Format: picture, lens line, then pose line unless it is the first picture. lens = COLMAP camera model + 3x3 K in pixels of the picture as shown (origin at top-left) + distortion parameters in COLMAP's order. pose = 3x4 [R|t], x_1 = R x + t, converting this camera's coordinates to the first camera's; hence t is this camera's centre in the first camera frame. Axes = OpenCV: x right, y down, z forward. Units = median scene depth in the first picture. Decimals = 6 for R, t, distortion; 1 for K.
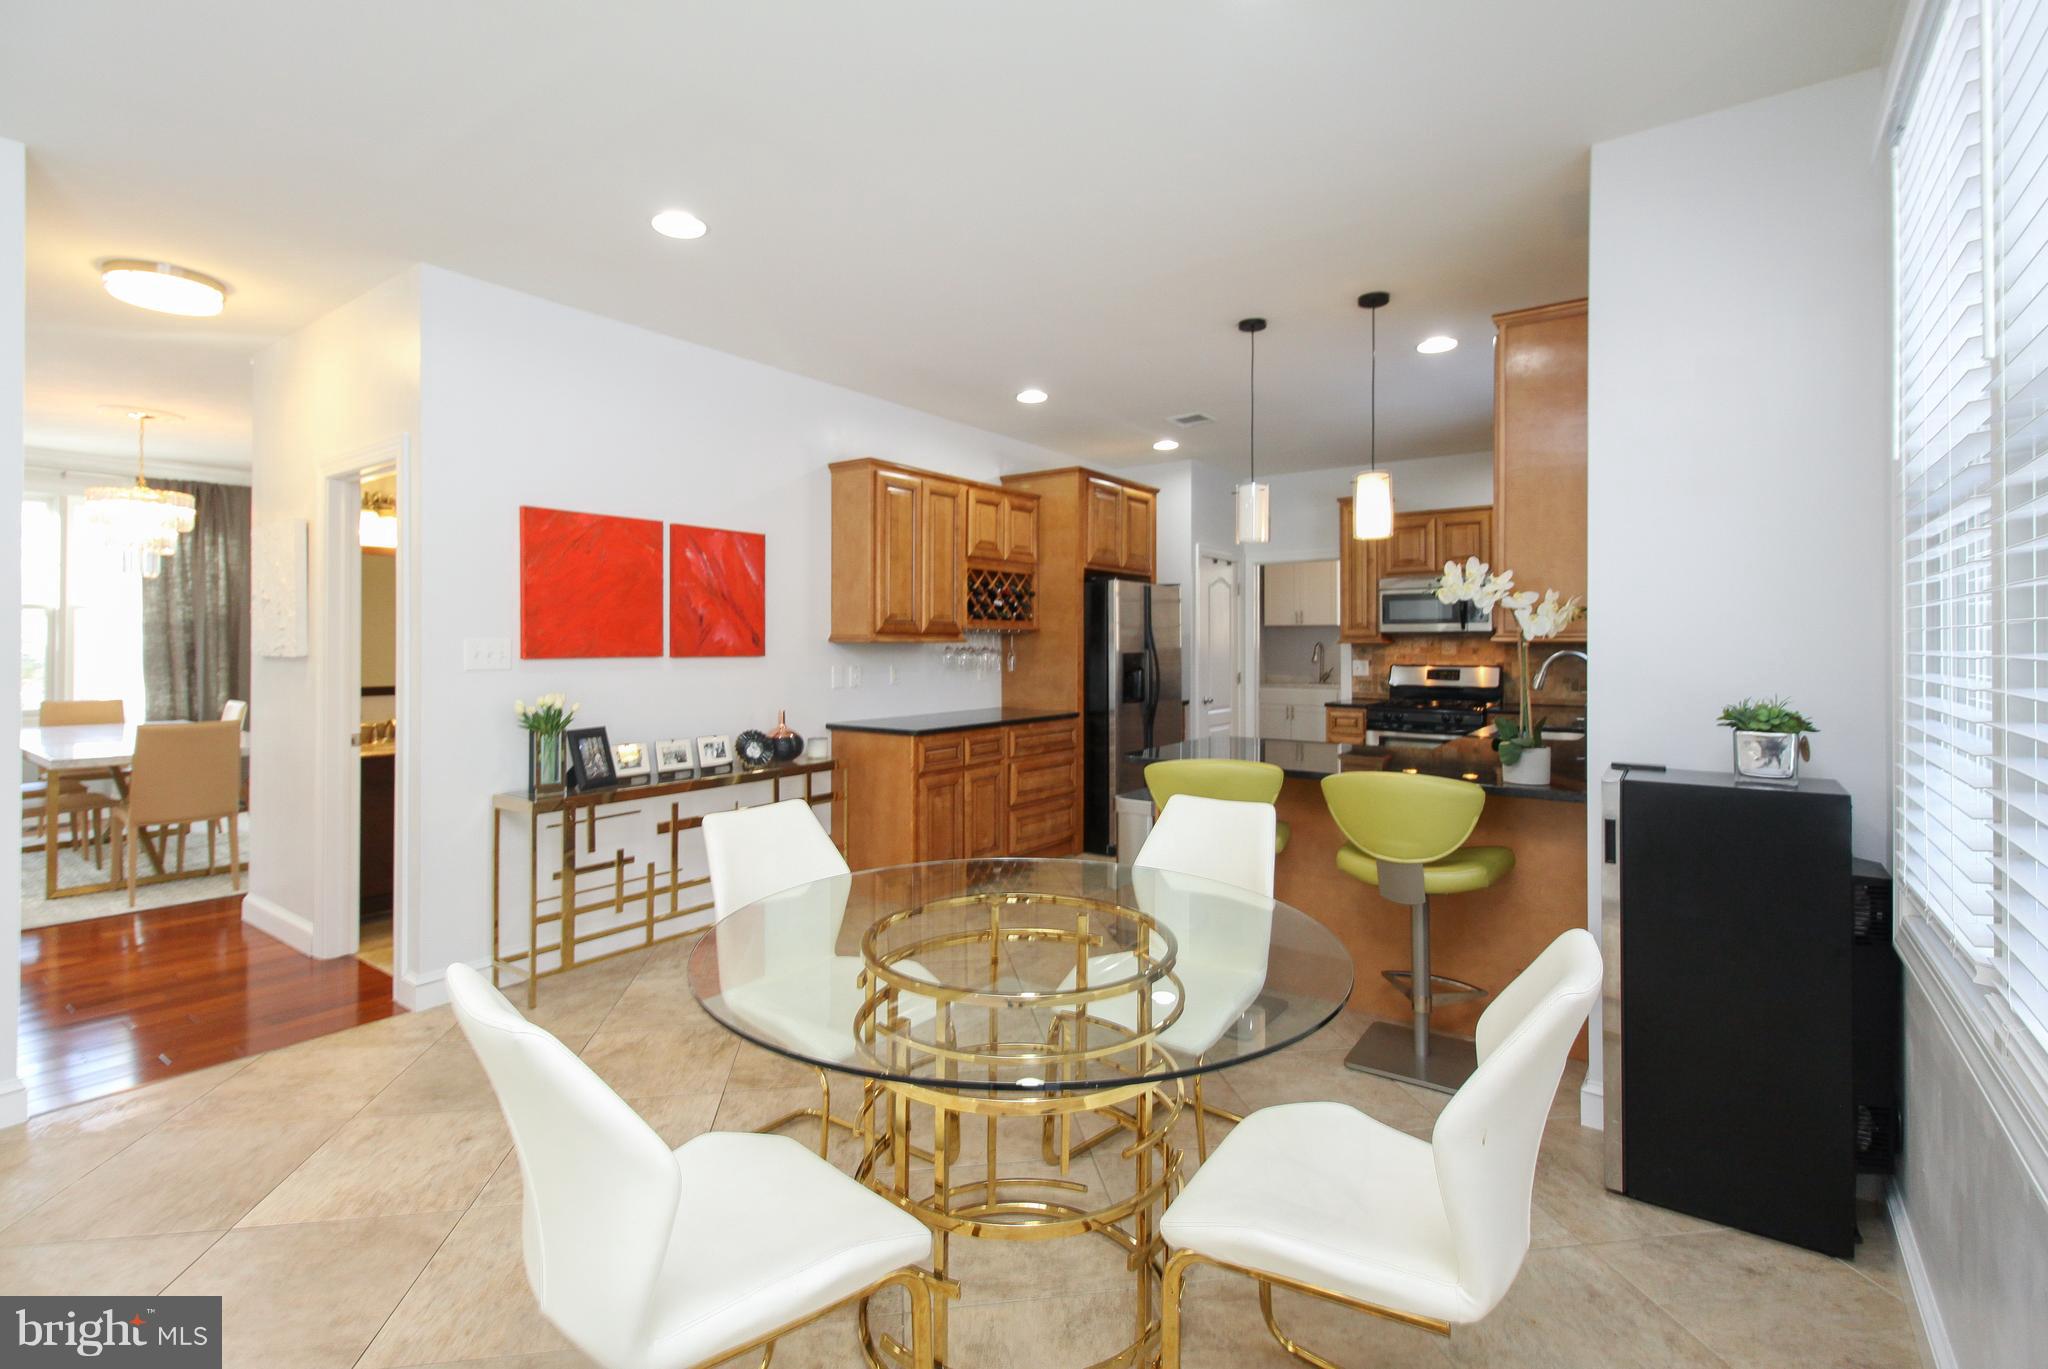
lens RADIAL K [[945.6, 0, 1012.7], [0, 945.6, 643.3], [0, 0, 1]] dist [0.007903, -0.000031]
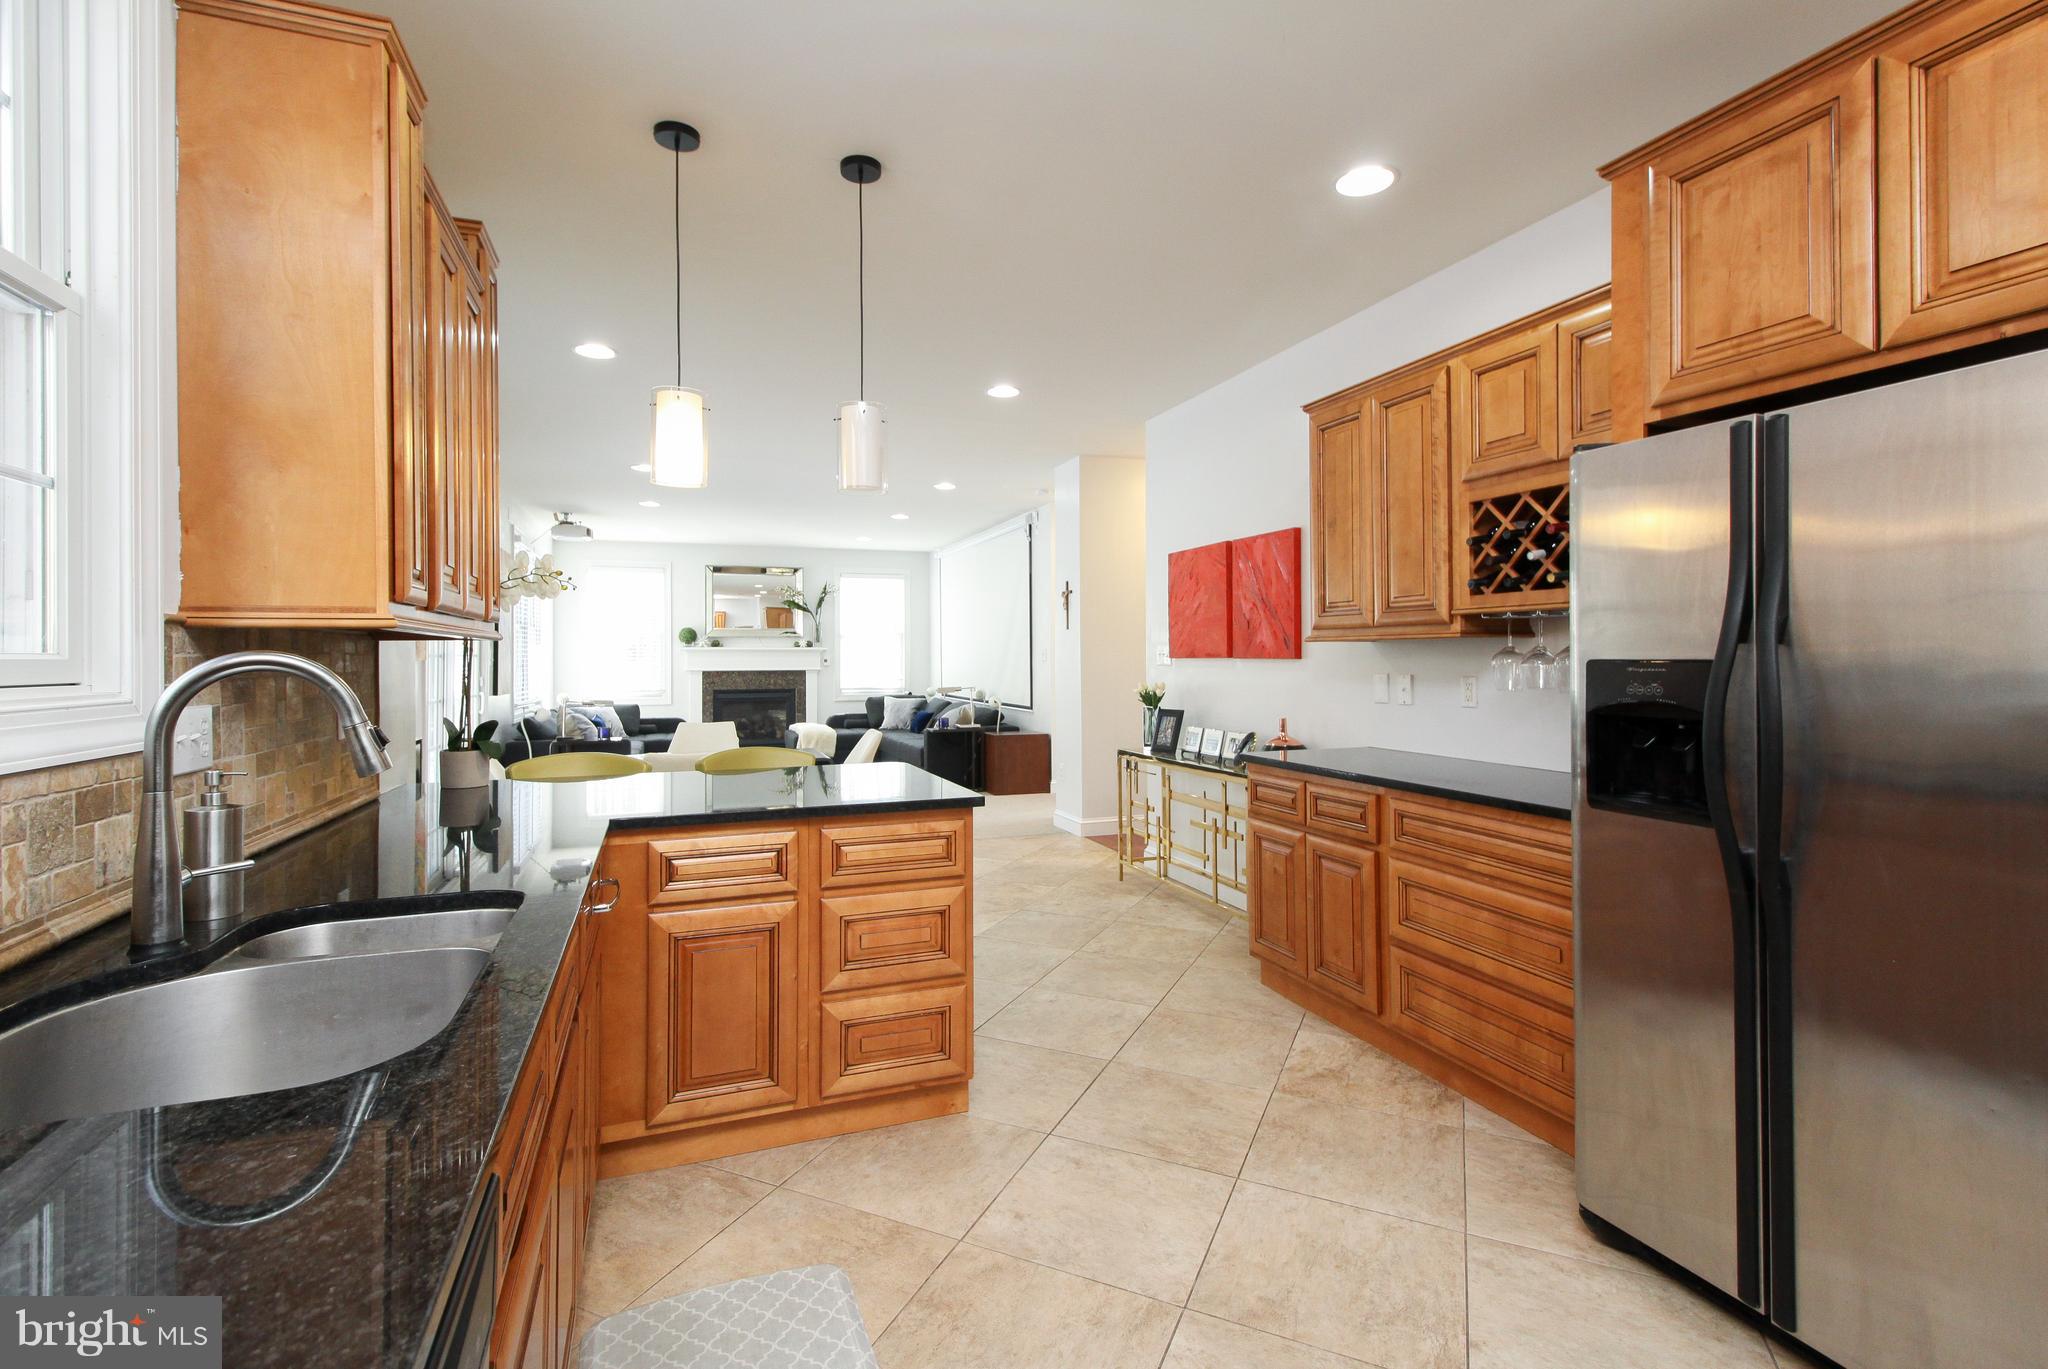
lens RADIAL K [[945.6, 0, 1034.2], [0, 945.6, 645.1], [0, 0, 1]] dist [0.007903, -0.000031]
pose [[-0.538709, -0.006357, -0.842468, 0.502005], [0.006689, 0.999908, -0.011823, 0.007472], [0.842465, -0.012005, -0.538617, 0.984091]]
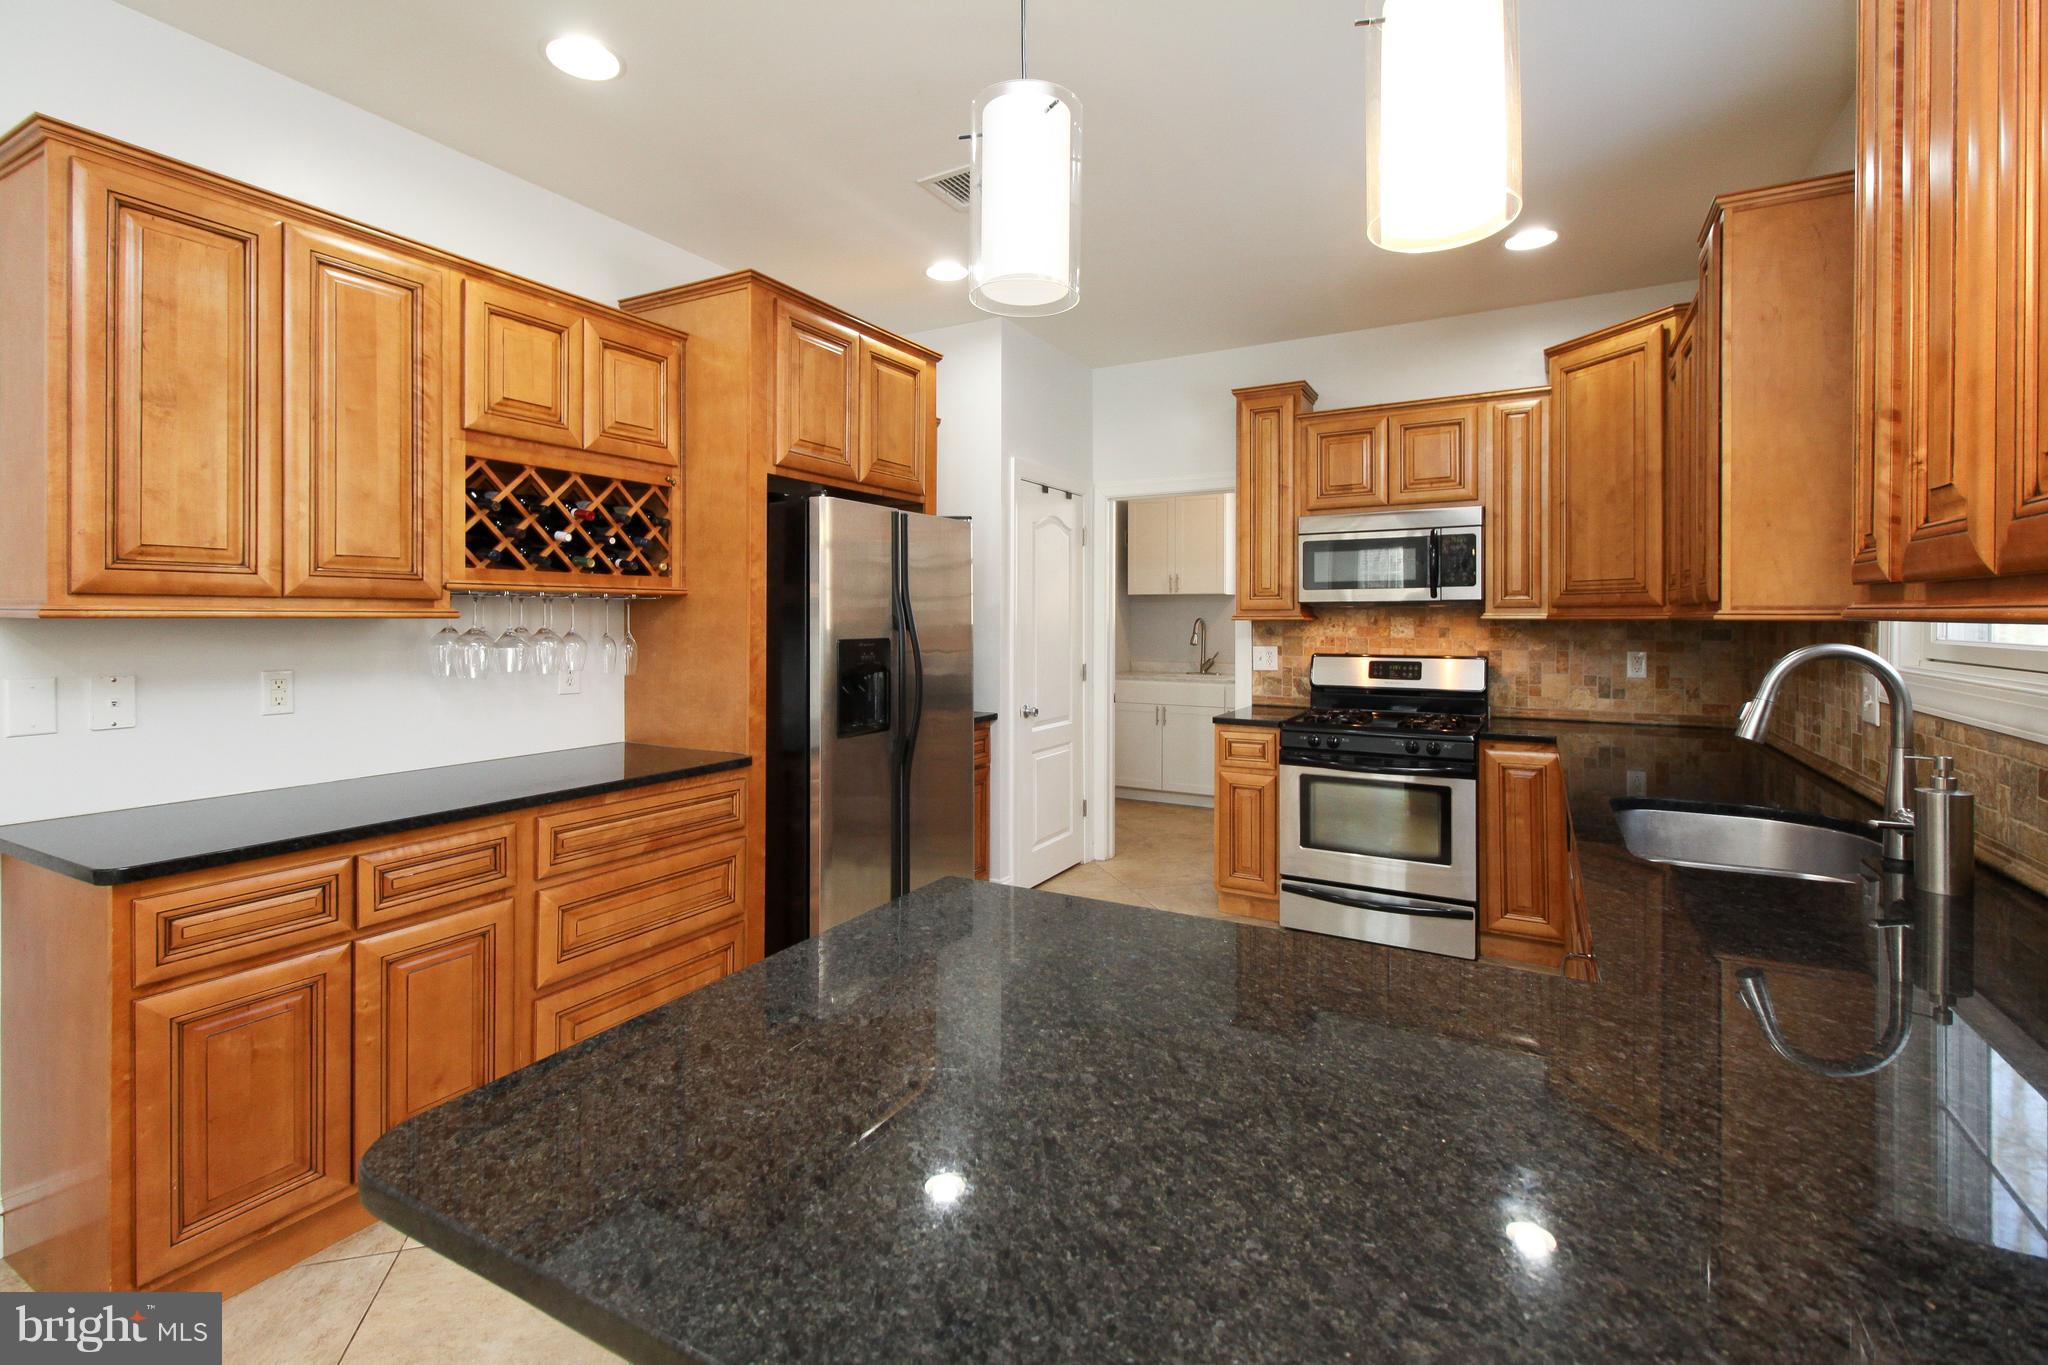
lens RADIAL K [[945.6, 0, 1015.9], [0, 945.6, 625.7], [0, 0, 1]] dist [0.007903, -0.000031]
pose [[0.991815, 0.001304, 0.127678, 0.142239], [-0.002639, 0.999944, 0.010292, -0.002566], [-0.127657, -0.010544, 0.991762, 0.466127]]
